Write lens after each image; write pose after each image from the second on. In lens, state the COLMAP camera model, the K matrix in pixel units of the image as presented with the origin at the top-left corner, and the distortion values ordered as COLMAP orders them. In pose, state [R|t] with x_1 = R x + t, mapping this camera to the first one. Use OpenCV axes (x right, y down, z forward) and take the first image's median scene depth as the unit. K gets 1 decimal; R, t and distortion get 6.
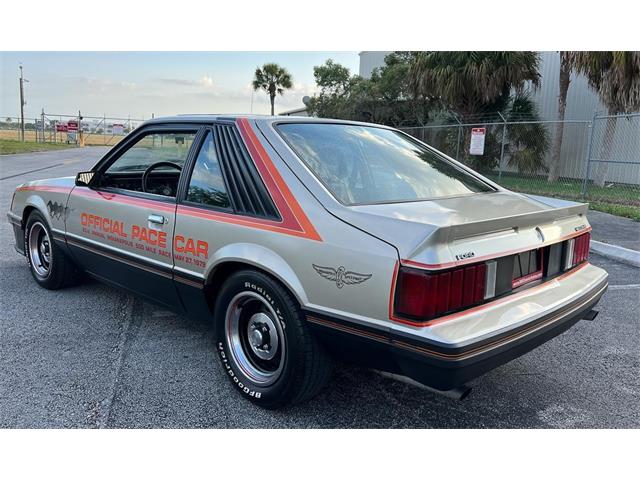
lens RADIAL K [[536.6, 0, 334.5], [0, 536.6, 246.8], [0, 0, 1]] dist [0.006288, -0.021317]
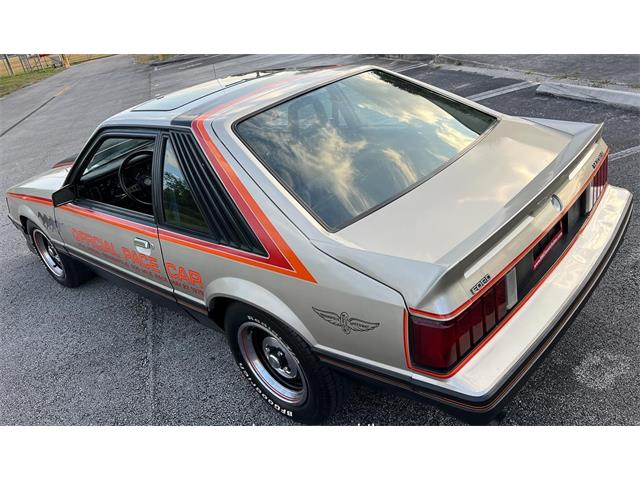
lens RADIAL K [[499.2, 0, 321.9], [0, 499.2, 233.3], [0, 0, 1]] dist [-0.003160, 0.005062]
pose [[0.974271, -0.212316, -0.075618, 0.049897], [0.224593, 0.942614, 0.247057, -0.221219], [0.018824, -0.257684, 0.966046, 0.163689]]
